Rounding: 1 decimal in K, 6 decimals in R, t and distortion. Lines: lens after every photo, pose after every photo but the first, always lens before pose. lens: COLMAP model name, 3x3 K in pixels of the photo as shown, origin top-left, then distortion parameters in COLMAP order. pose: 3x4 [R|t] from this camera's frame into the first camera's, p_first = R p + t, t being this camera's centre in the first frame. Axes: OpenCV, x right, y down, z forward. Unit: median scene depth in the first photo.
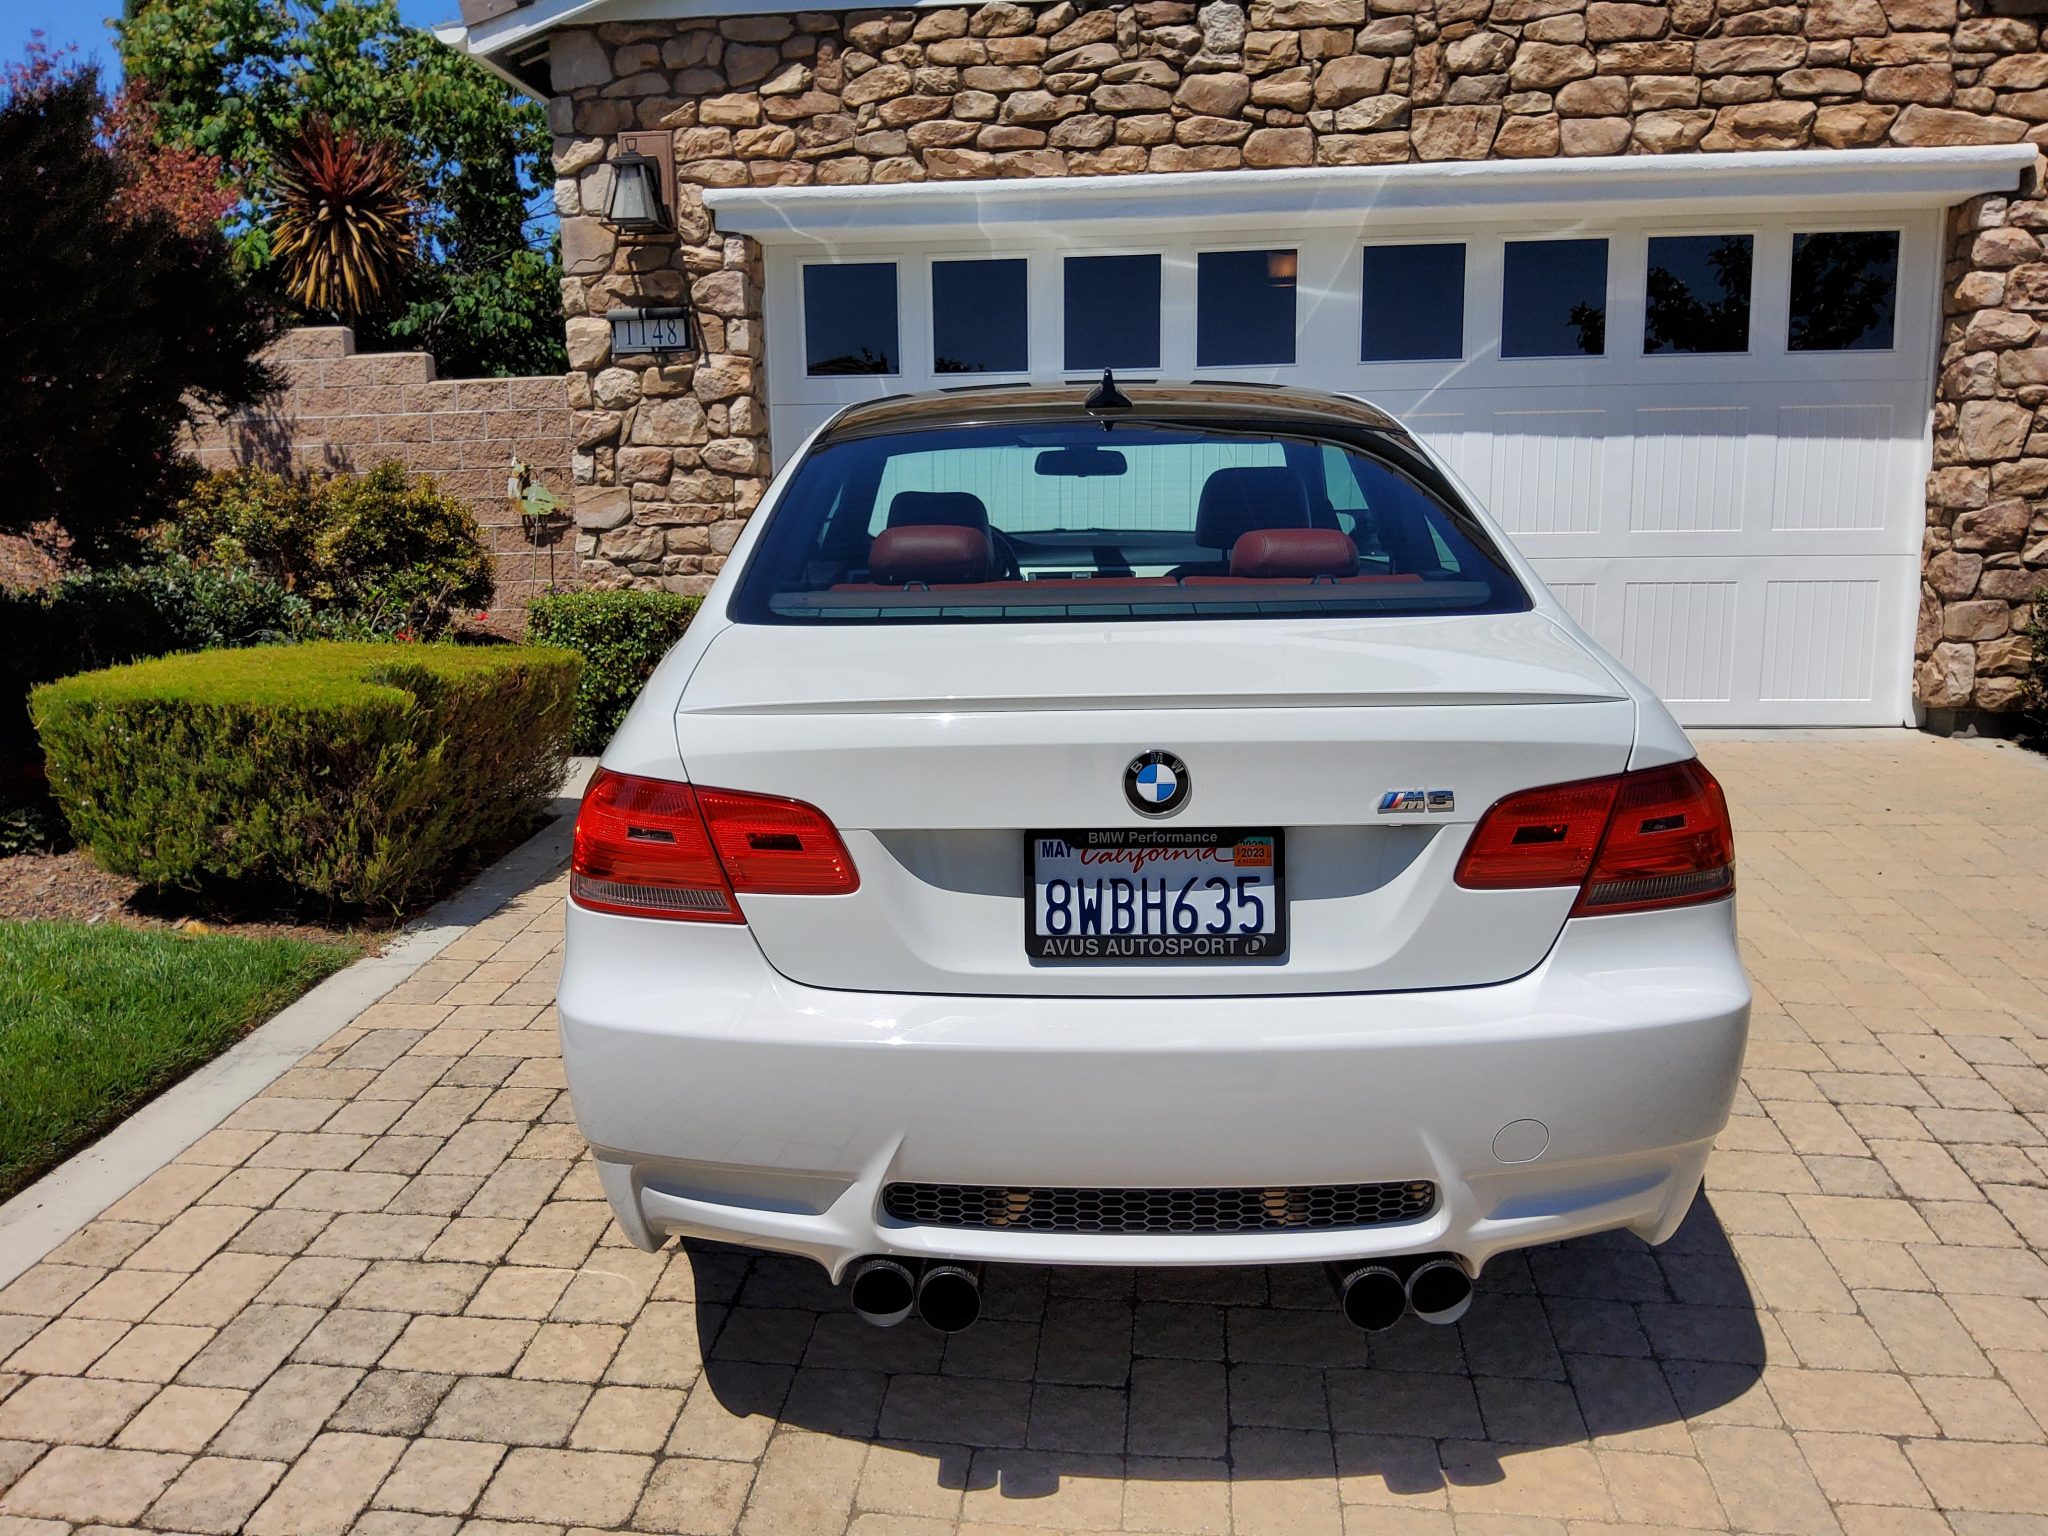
lens RADIAL K [[1598.6, 0, 986.5], [0, 1598.6, 785.8], [0, 0, 1]] dist [0.032768, -0.060389]
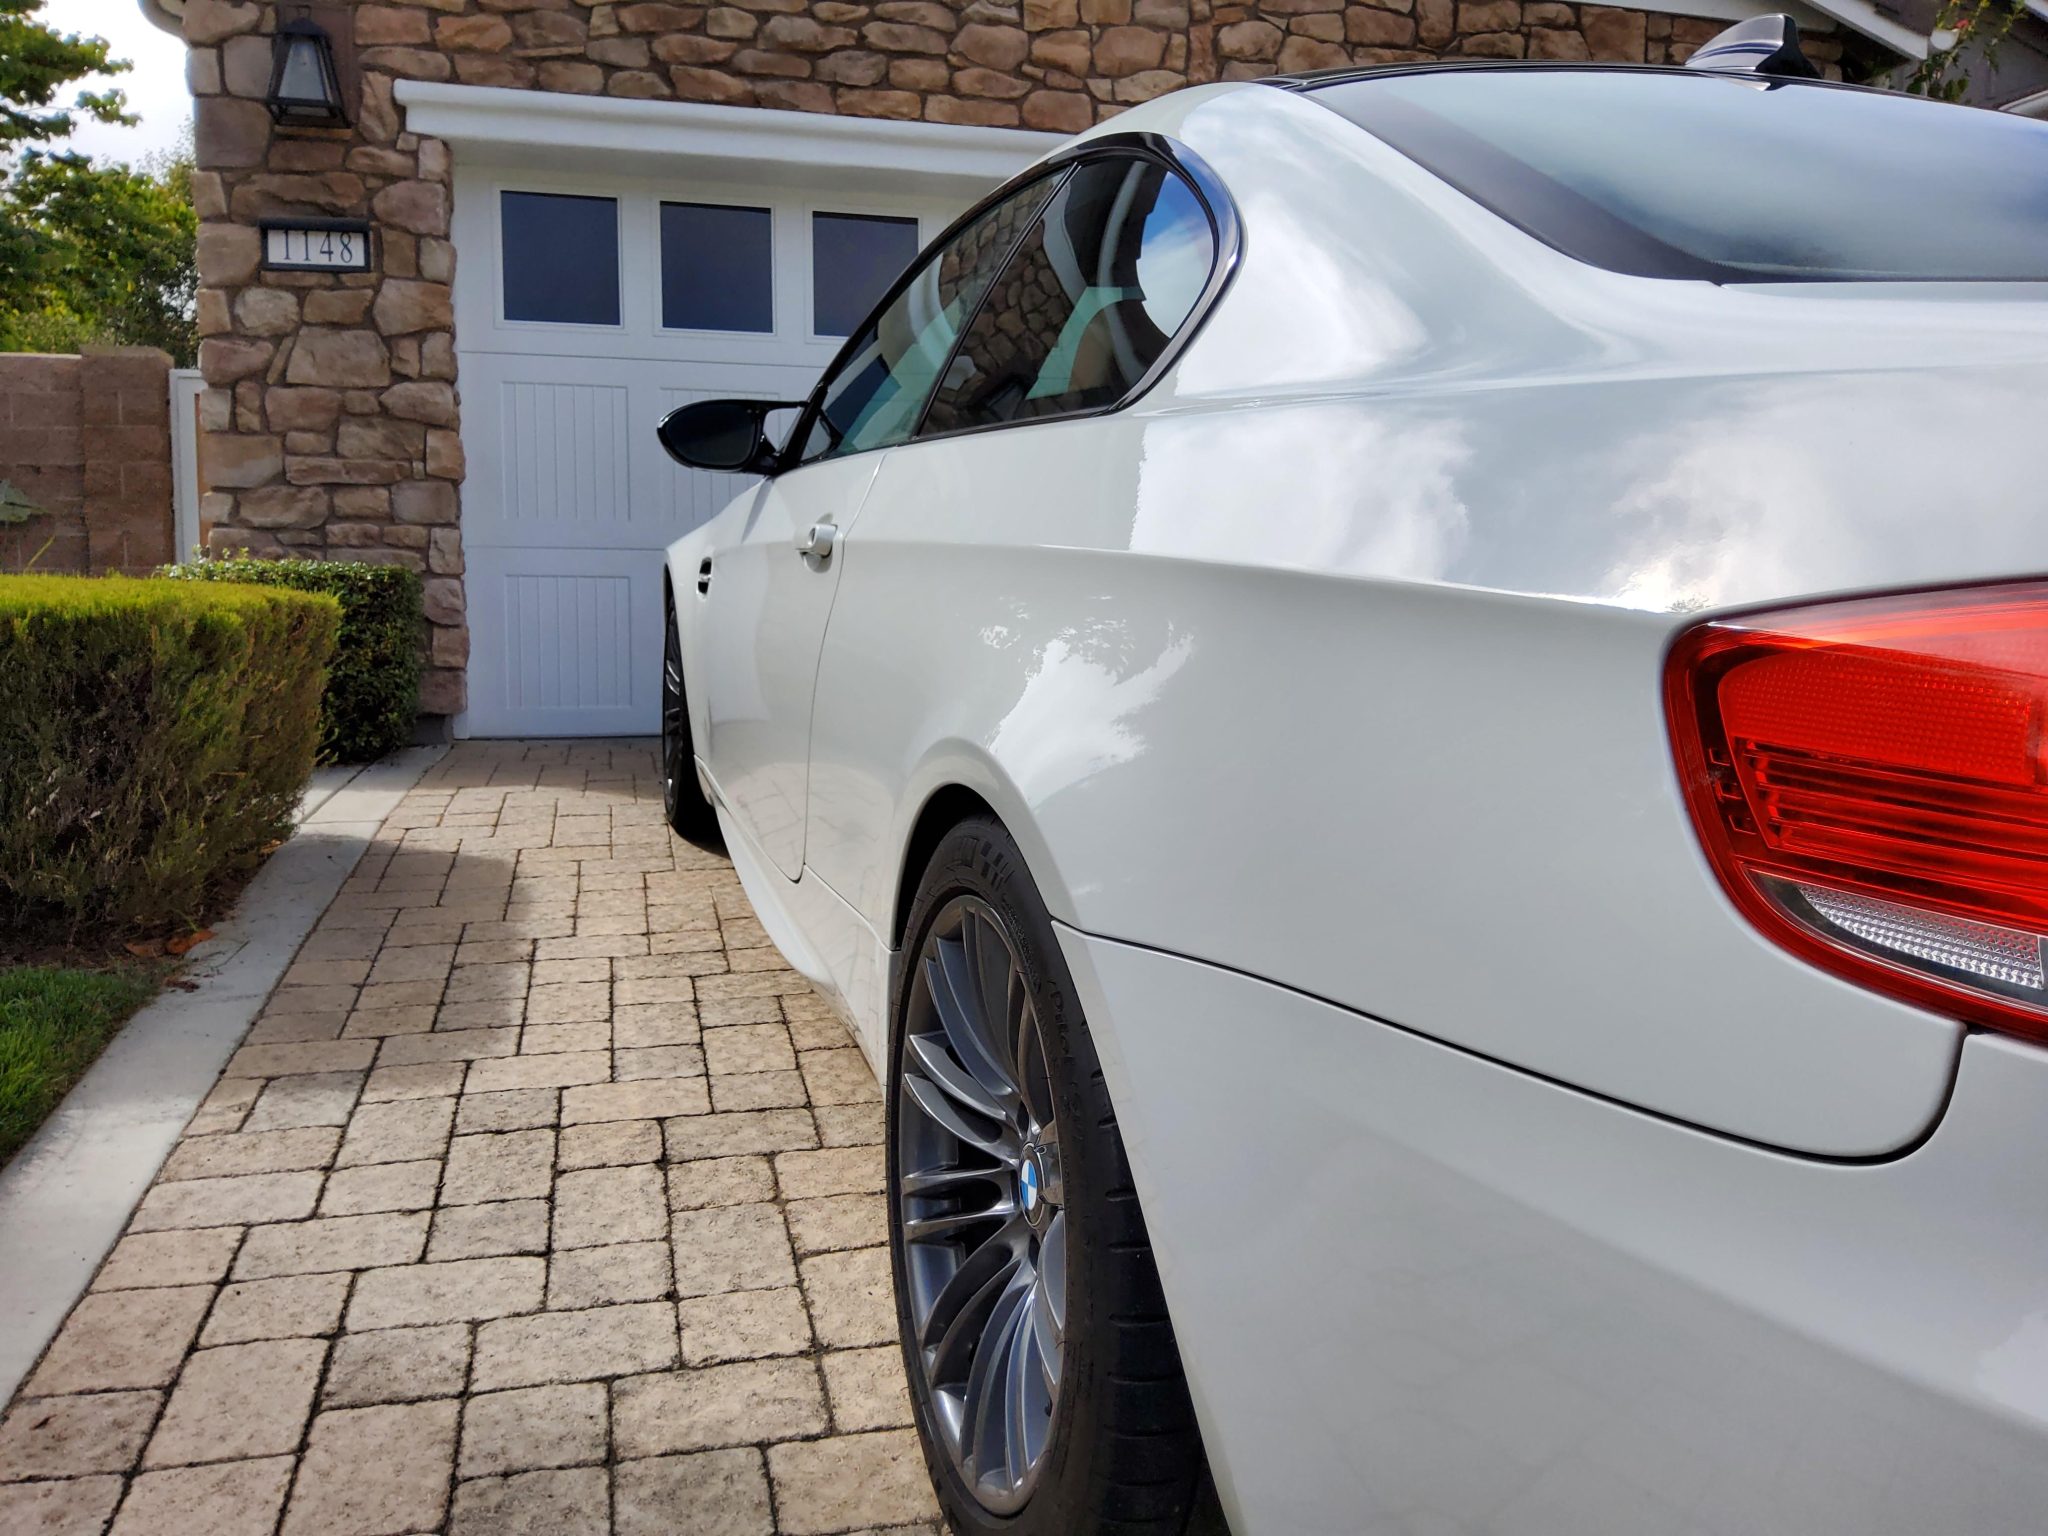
lens RADIAL K [[1598.6, 0, 983.3], [0, 1598.6, 760.8], [0, 0, 1]] dist [0.032768, -0.060389]
pose [[0.932632, -0.017799, 0.360389, -0.210250], [0.045979, 0.996503, -0.069773, 0.050090], [-0.357887, 0.081643, 0.930189, 0.165129]]
